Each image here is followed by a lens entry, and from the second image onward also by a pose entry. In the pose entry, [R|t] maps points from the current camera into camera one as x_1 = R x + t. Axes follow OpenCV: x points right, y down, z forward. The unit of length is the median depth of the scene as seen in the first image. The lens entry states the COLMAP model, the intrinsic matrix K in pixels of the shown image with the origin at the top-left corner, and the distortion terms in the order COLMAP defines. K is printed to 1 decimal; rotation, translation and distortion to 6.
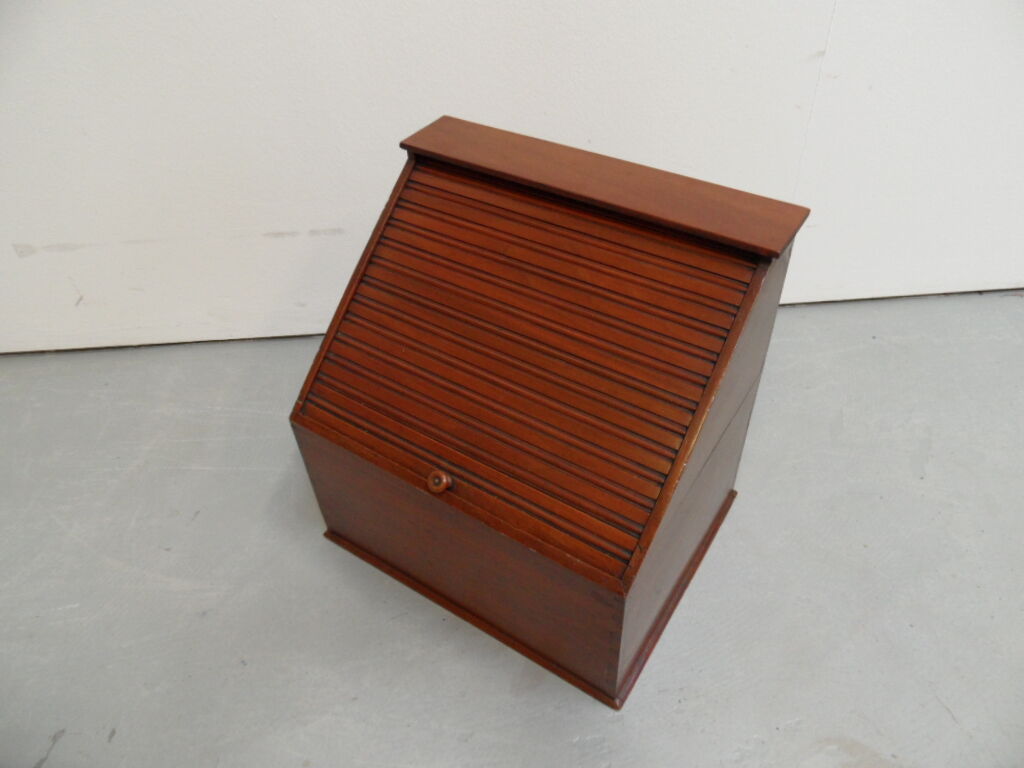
lens RADIAL K [[739.7, 0, 512.0], [0, 739.7, 384.0], [0, 0, 1]] dist [-0.016475, 0.007236]
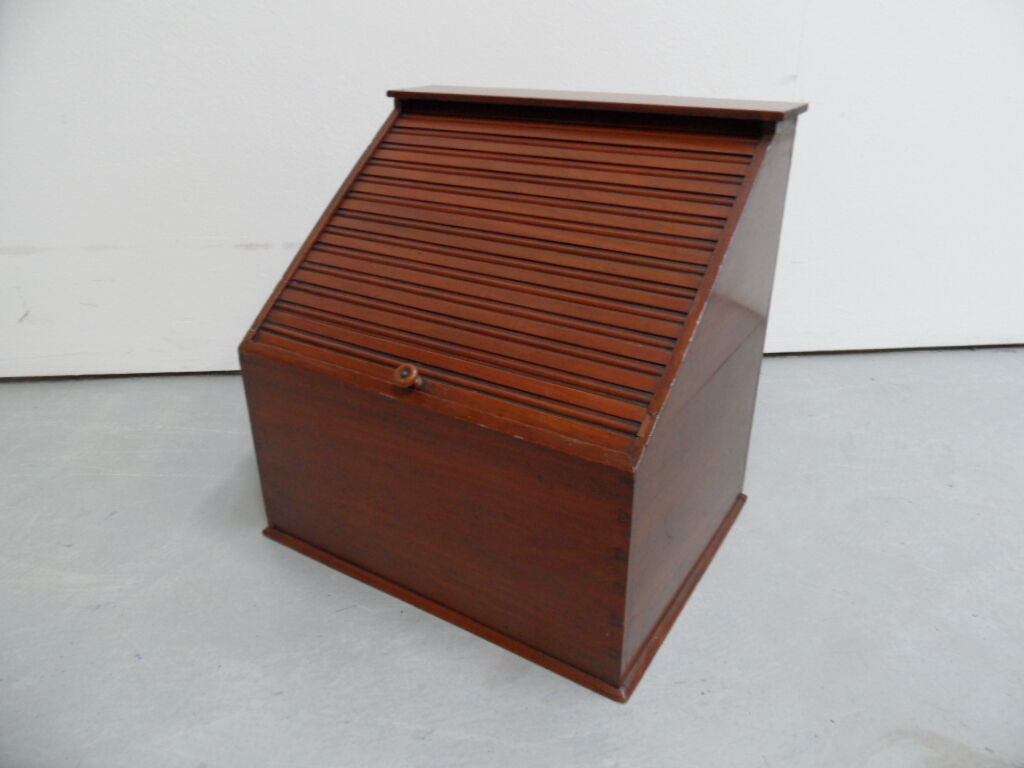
lens RADIAL K [[742.6, 0, 515.4], [0, 742.6, 387.0], [0, 0, 1]] dist [-0.010350, 0.005548]
pose [[0.998921, 0.026298, 0.038285, -0.006871], [-0.013512, 0.953152, -0.302190, 0.343839], [-0.044438, 0.301346, 0.952479, 0.161122]]
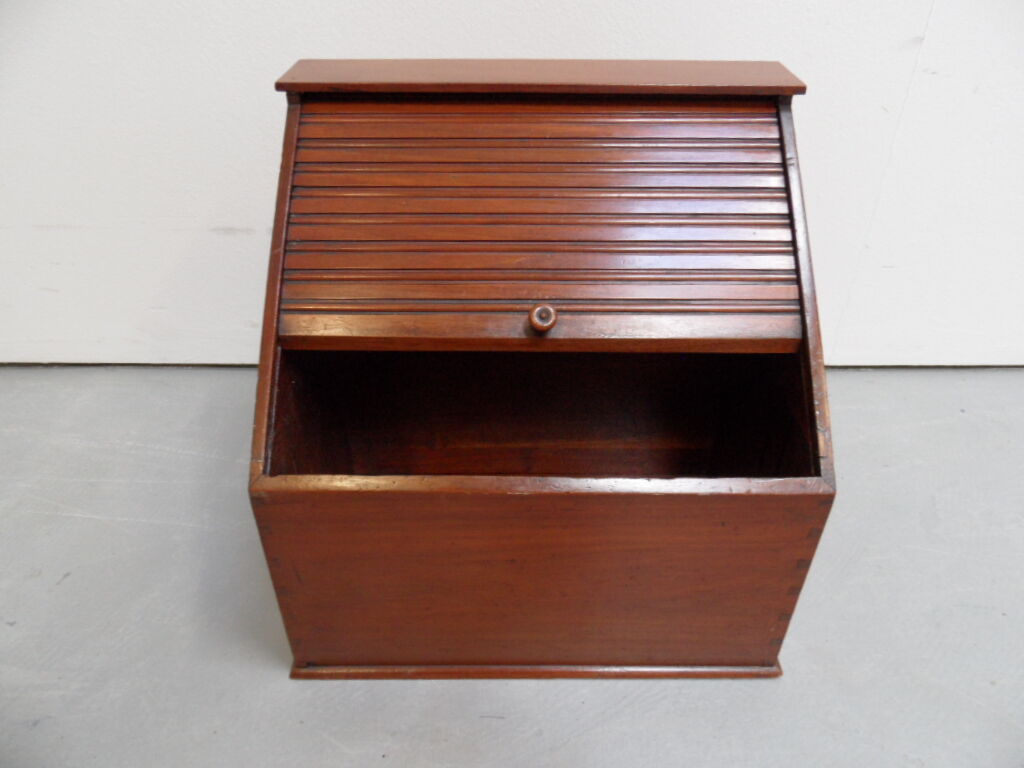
lens RADIAL K [[739.7, 0, 512.0], [0, 739.7, 384.0], [0, 0, 1]] dist [-0.016475, 0.007236]
pose [[0.997833, 0.065764, -0.002324, 0.005183], [-0.065483, 0.988847, -0.133768, 0.066800], [-0.006499, 0.133630, 0.991010, 0.296913]]
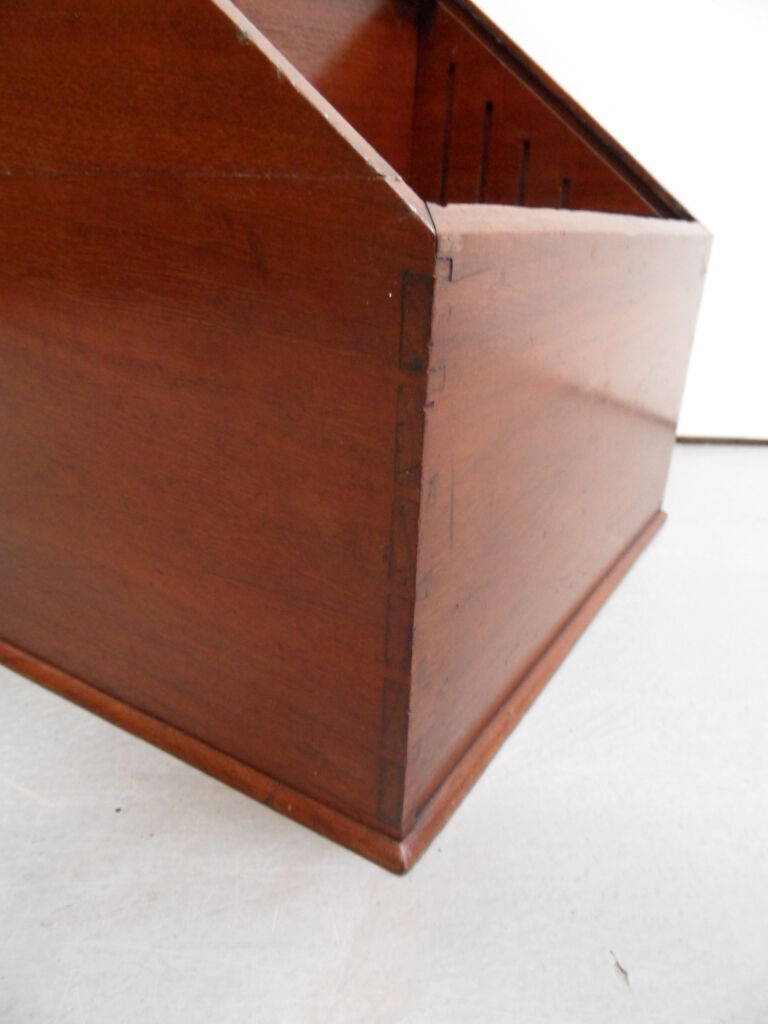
lens RADIAL K [[739.7, 0, 377.1], [0, 739.7, 530.6], [0, 0, 1]] dist [-0.016475, 0.007236]
pose [[0.995925, 0.078749, 0.043948, 0.001614], [-0.057867, 0.931807, -0.358311, 0.329201], [-0.069168, 0.354308, 0.932567, 0.663533]]
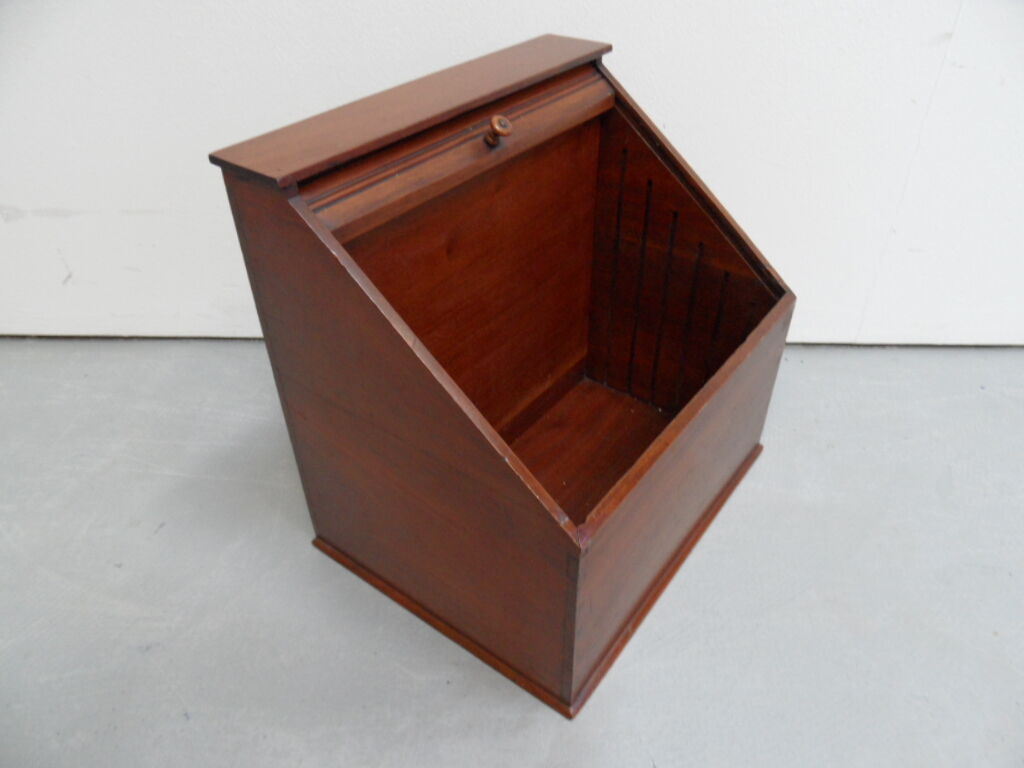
lens RADIAL K [[739.5, 0, 511.1], [0, 739.5, 389.4], [0, 0, 1]] dist [-0.012941, 0.002280]
pose [[0.996529, 0.075200, -0.035717, -0.022489], [-0.078189, 0.992744, -0.091360, 0.082282], [0.028588, 0.093835, 0.995177, 0.209621]]
